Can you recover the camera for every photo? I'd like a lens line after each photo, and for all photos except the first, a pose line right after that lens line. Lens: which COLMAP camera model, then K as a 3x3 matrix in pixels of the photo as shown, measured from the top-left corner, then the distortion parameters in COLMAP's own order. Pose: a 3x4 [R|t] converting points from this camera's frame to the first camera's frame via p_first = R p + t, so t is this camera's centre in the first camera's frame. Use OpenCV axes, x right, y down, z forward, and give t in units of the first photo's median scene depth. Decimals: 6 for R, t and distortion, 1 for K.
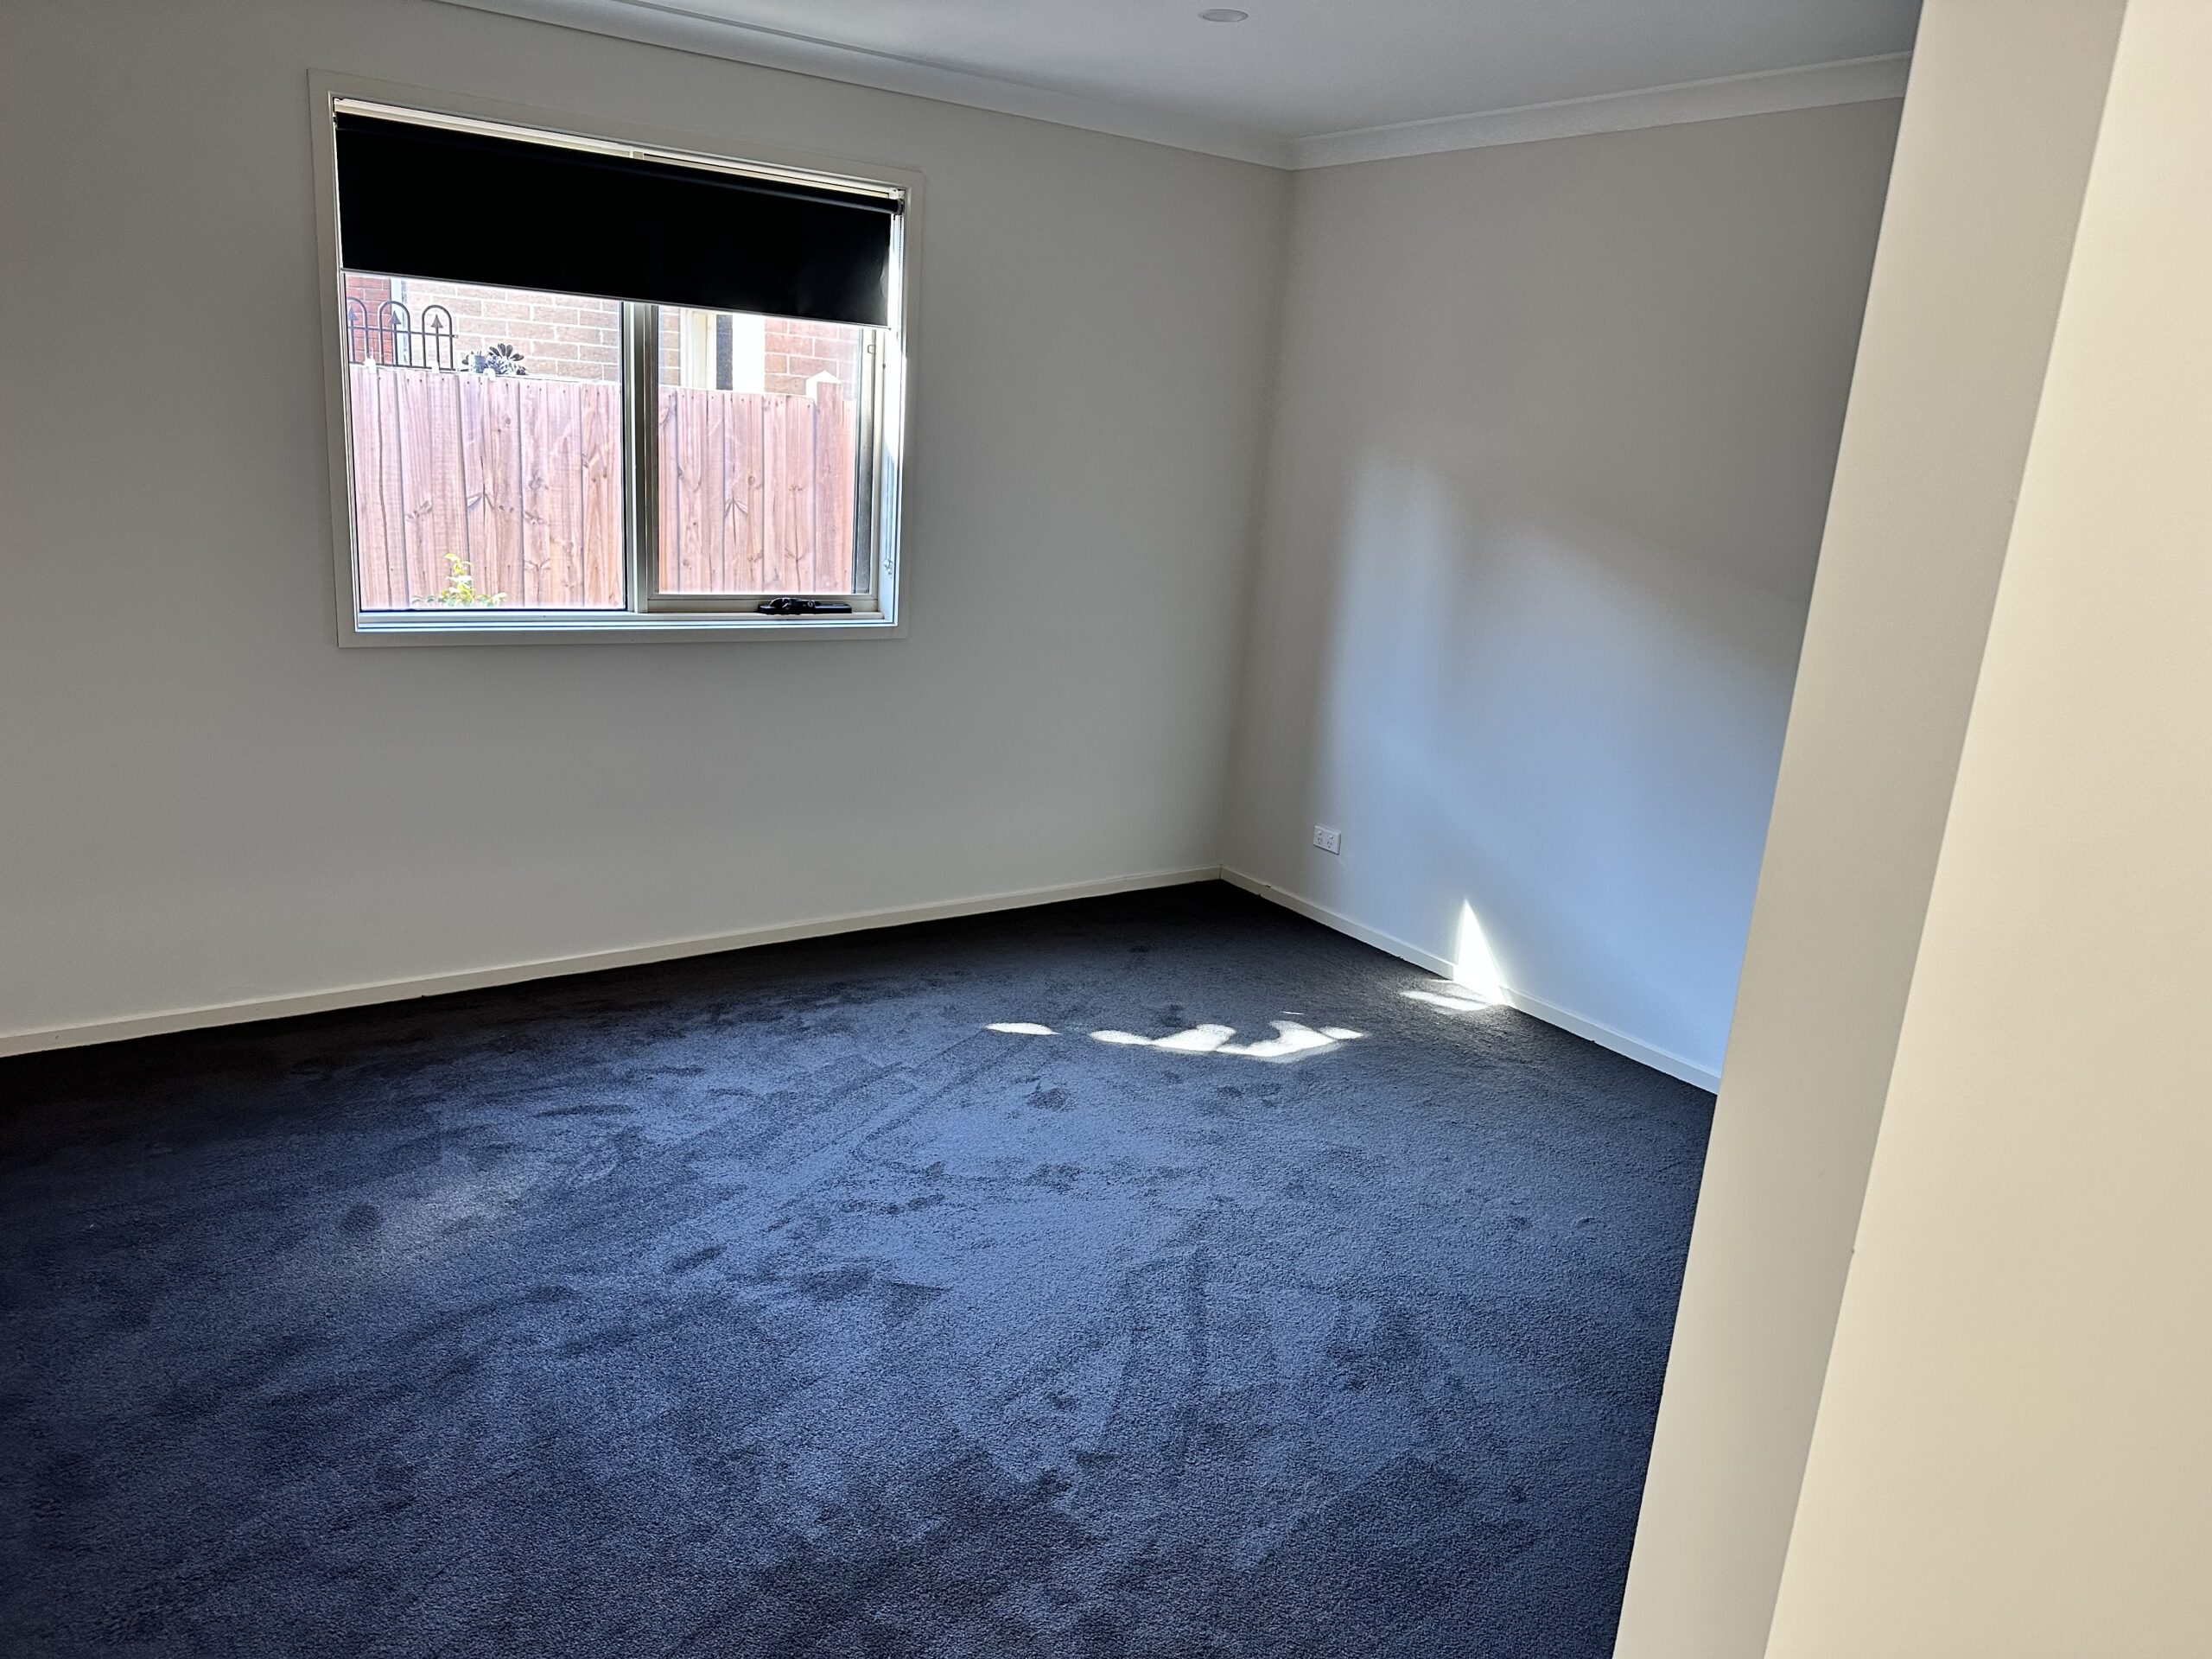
lens RADIAL K [[1547.1, 0, 1101.3], [0, 1547.1, 833.5], [0, 0, 1]] dist [0.000396, -0.007658]
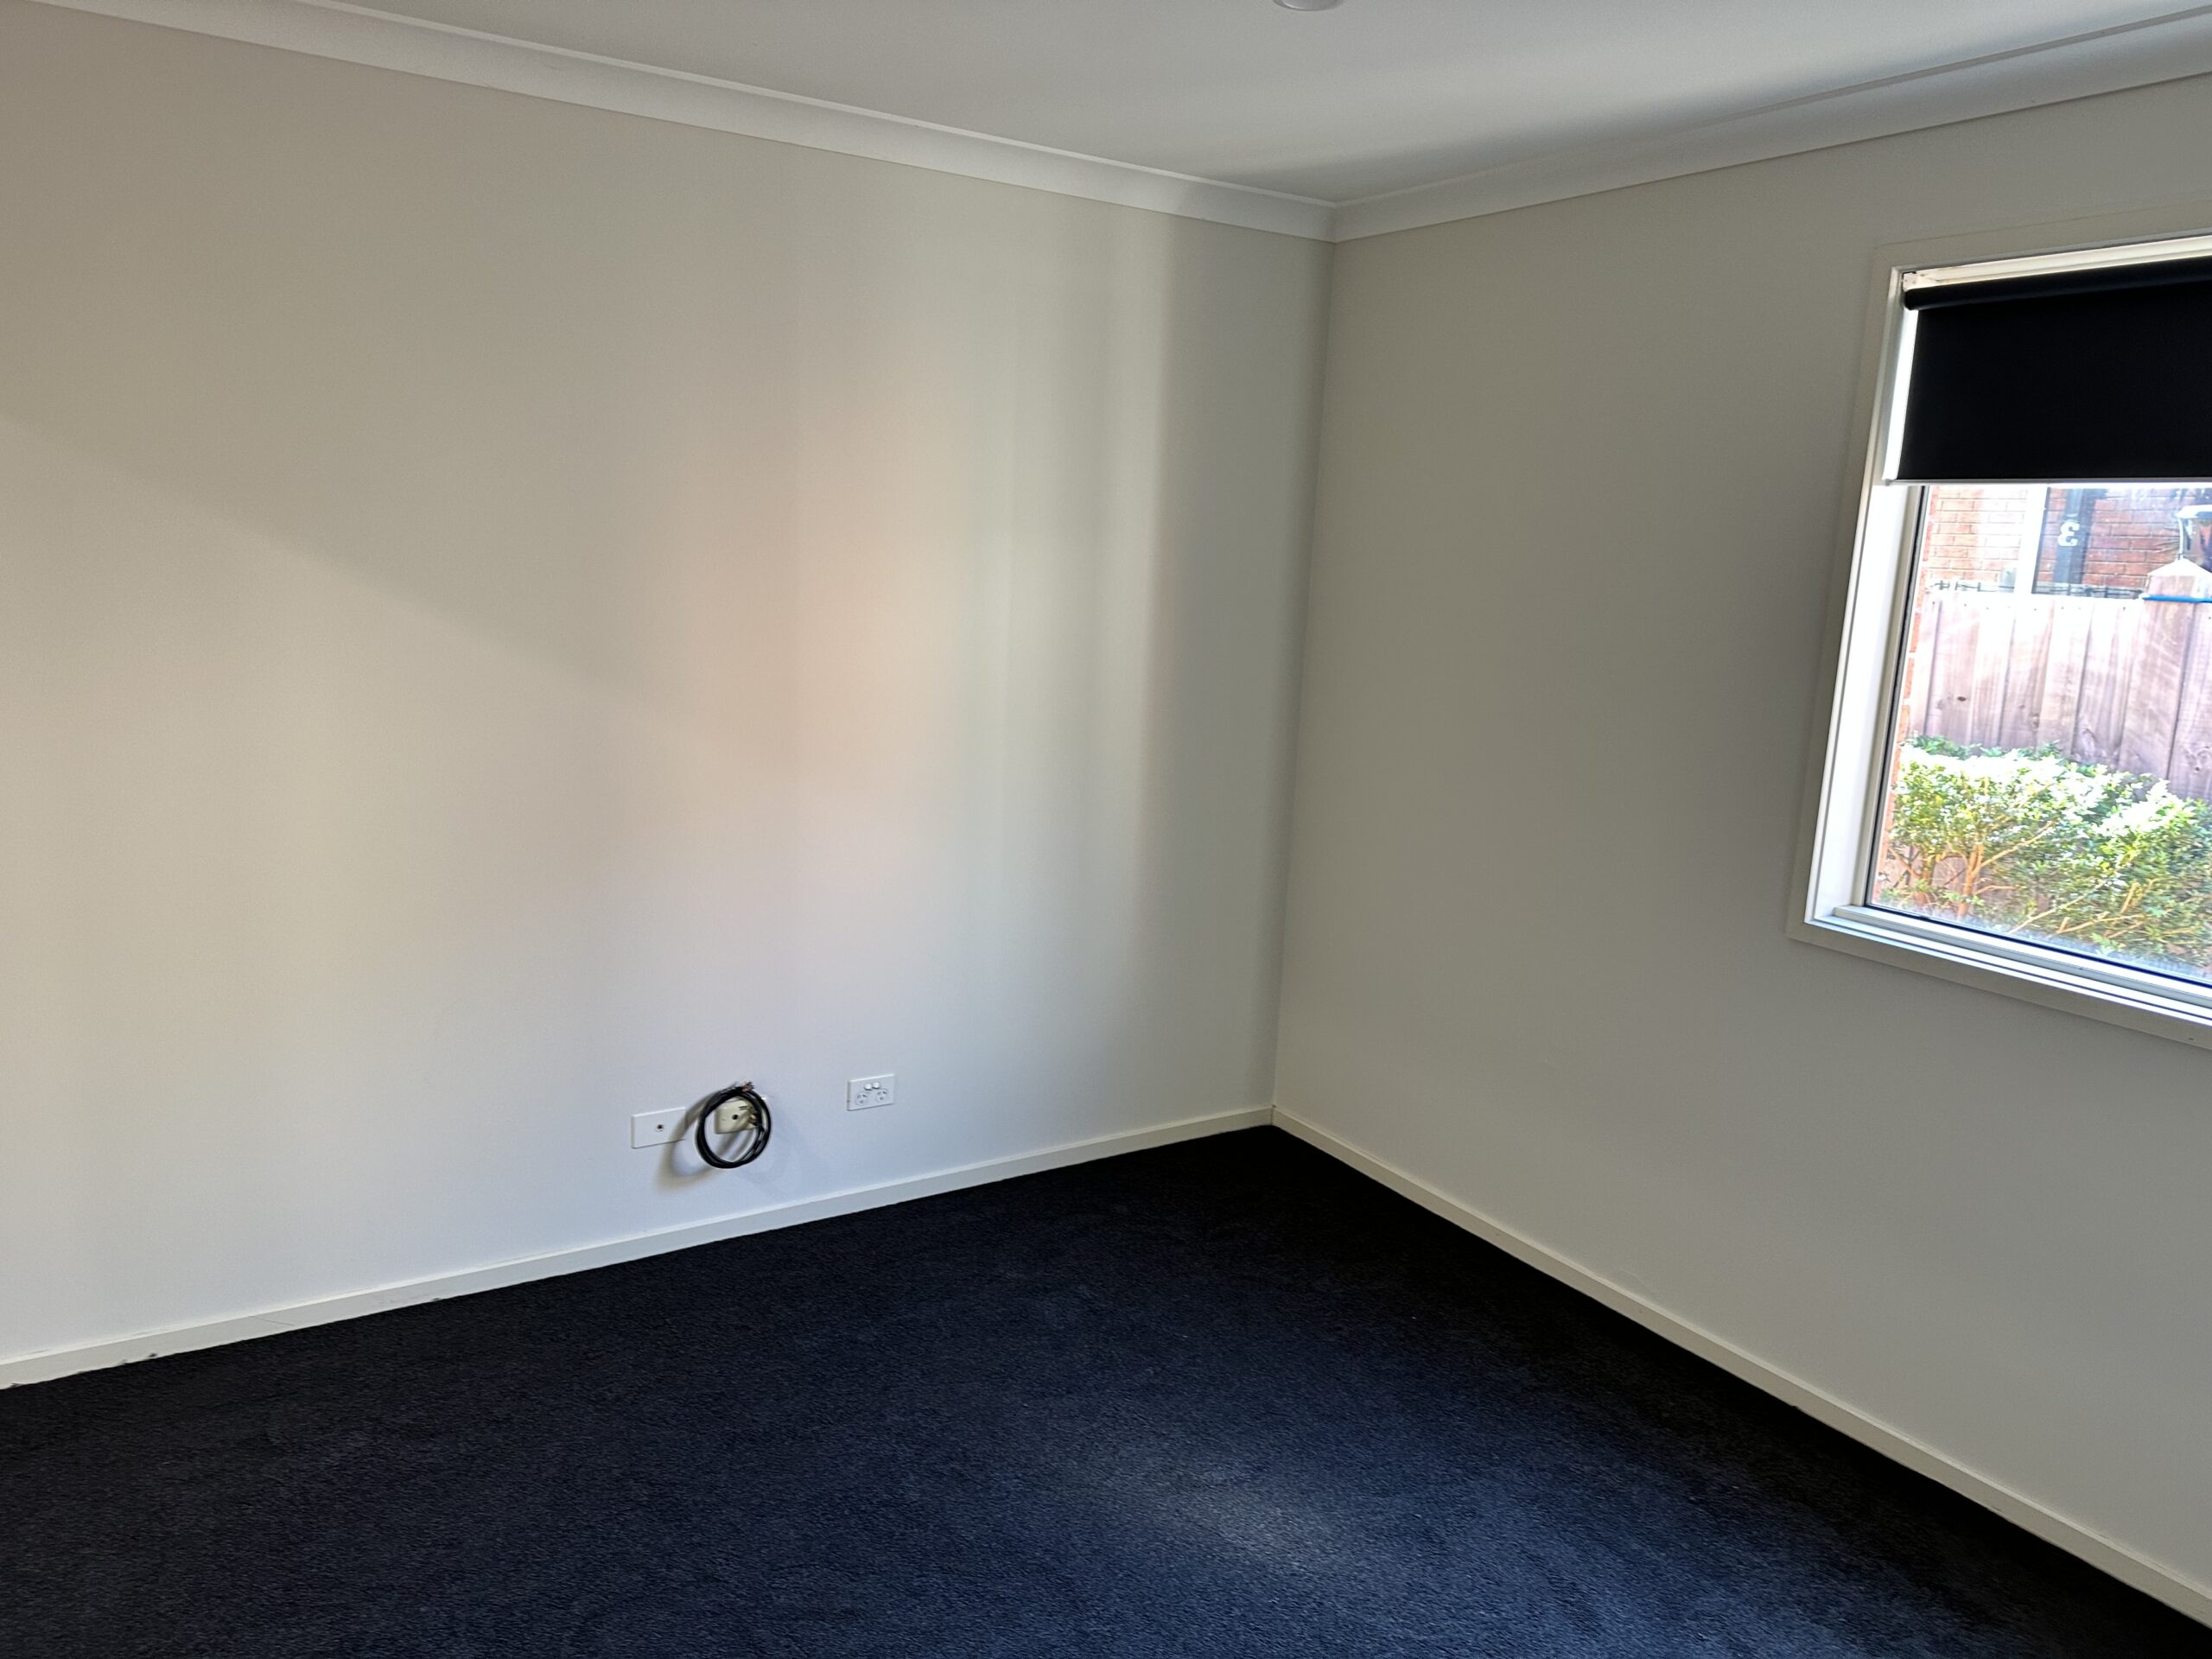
lens RADIAL K [[1547.1, 0, 1101.3], [0, 1547.1, 833.5], [0, 0, 1]] dist [0.000396, -0.007658]
pose [[-0.042061, 0.106323, -0.993442, 0.331562], [-0.309100, 0.944156, 0.114135, -0.158297], [0.950099, 0.311873, -0.006848, 0.671421]]
